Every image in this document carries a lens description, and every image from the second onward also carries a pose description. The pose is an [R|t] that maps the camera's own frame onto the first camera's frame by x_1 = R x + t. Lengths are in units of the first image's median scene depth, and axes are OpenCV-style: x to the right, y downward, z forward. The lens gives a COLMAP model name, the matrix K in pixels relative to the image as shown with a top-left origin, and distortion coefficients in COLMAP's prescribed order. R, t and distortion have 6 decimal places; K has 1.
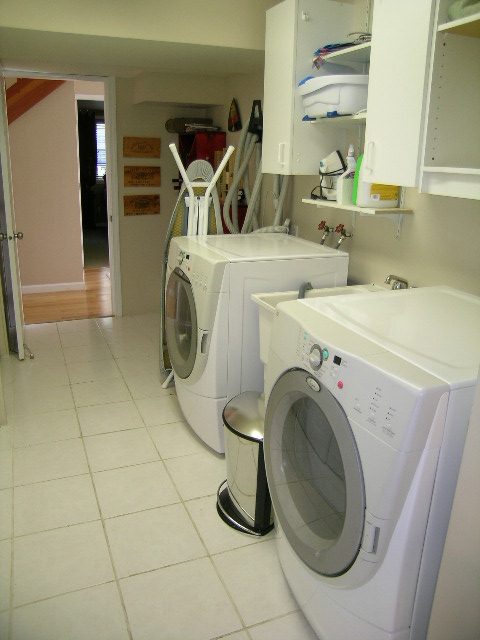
lens RADIAL K [[537.4, 0, 235.0], [0, 537.4, 314.3], [0, 0, 1]] dist [-0.086891, 0.008954]
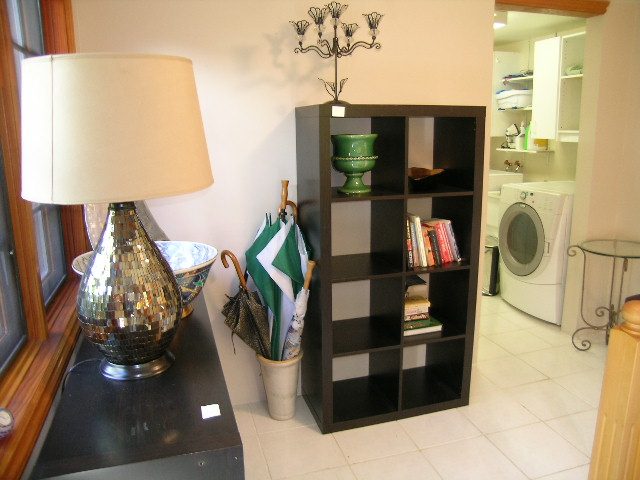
lens RADIAL K [[537.4, 0, 325.7], [0, 537.4, 245.7], [0, 0, 1]] dist [-0.086891, 0.008954]
pose [[0.996195, -0.016481, -0.085581, -0.405187], [0.010444, 0.997456, -0.070510, 0.324834], [0.086525, 0.069348, 0.993833, -1.163308]]
